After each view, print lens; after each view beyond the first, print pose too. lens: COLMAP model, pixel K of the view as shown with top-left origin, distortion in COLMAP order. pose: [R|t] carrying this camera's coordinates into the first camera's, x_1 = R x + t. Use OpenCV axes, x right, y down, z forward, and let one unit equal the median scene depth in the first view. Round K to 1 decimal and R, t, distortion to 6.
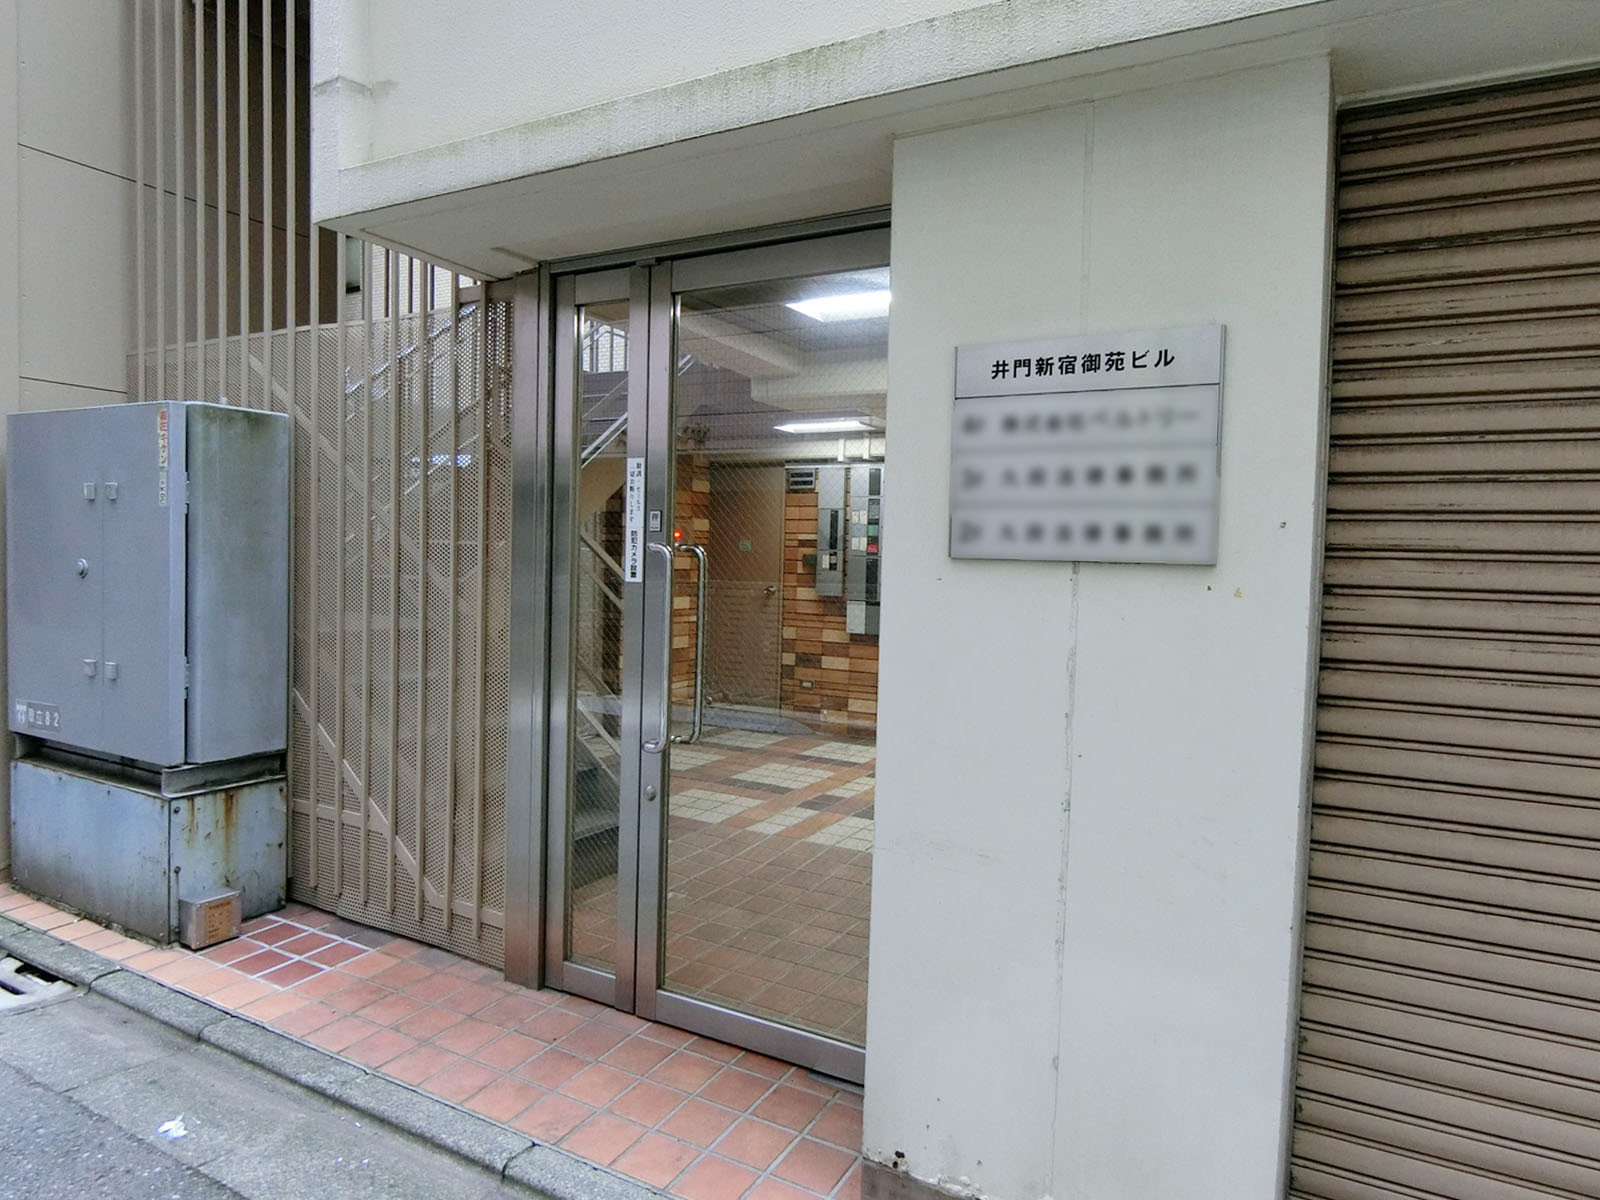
lens RADIAL K [[935.2, 0, 800.0], [0, 935.2, 600.0], [0, 0, 1]] dist [-0.032555, -0.000536]
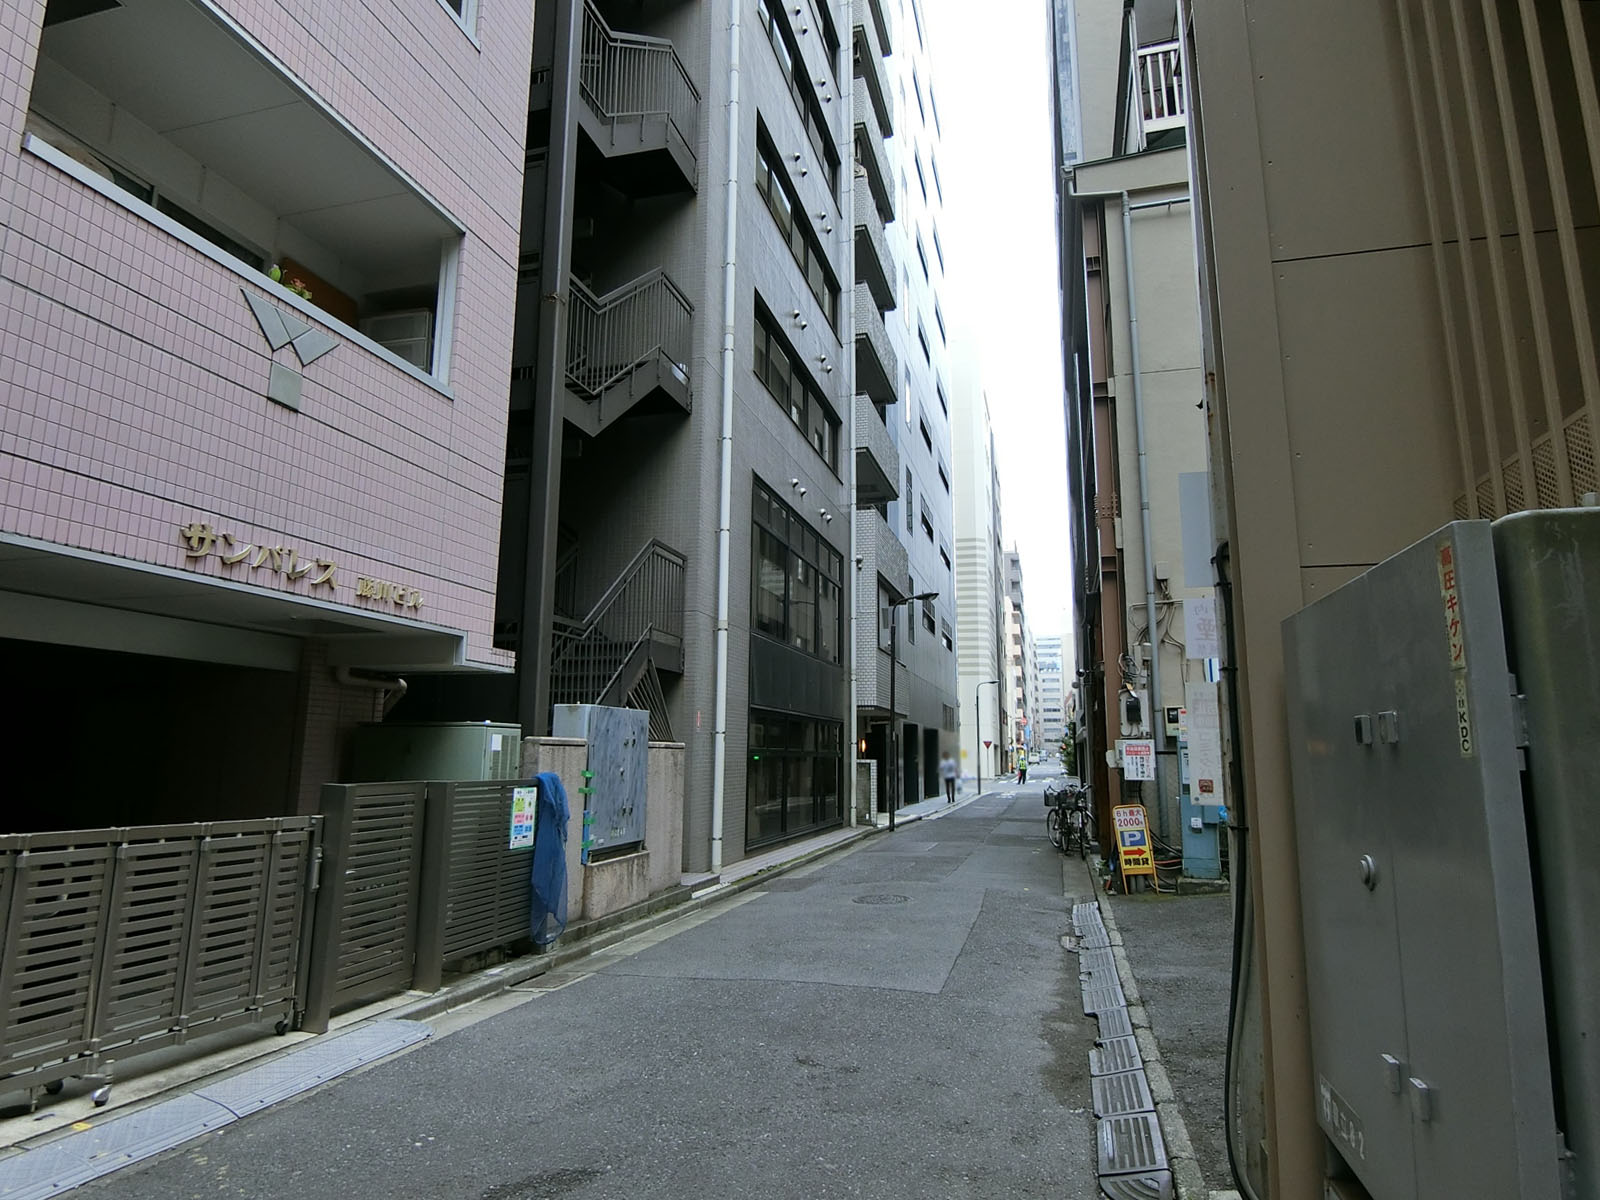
lens RADIAL K [[935.2, 0, 800.0], [0, 935.2, 600.0], [0, 0, 1]] dist [-0.032555, -0.000536]
pose [[0.223696, -0.199300, -0.954065, -0.320770], [-0.041202, 0.976062, -0.213555, -0.066131], [0.973788, 0.087081, 0.210129, 0.576128]]
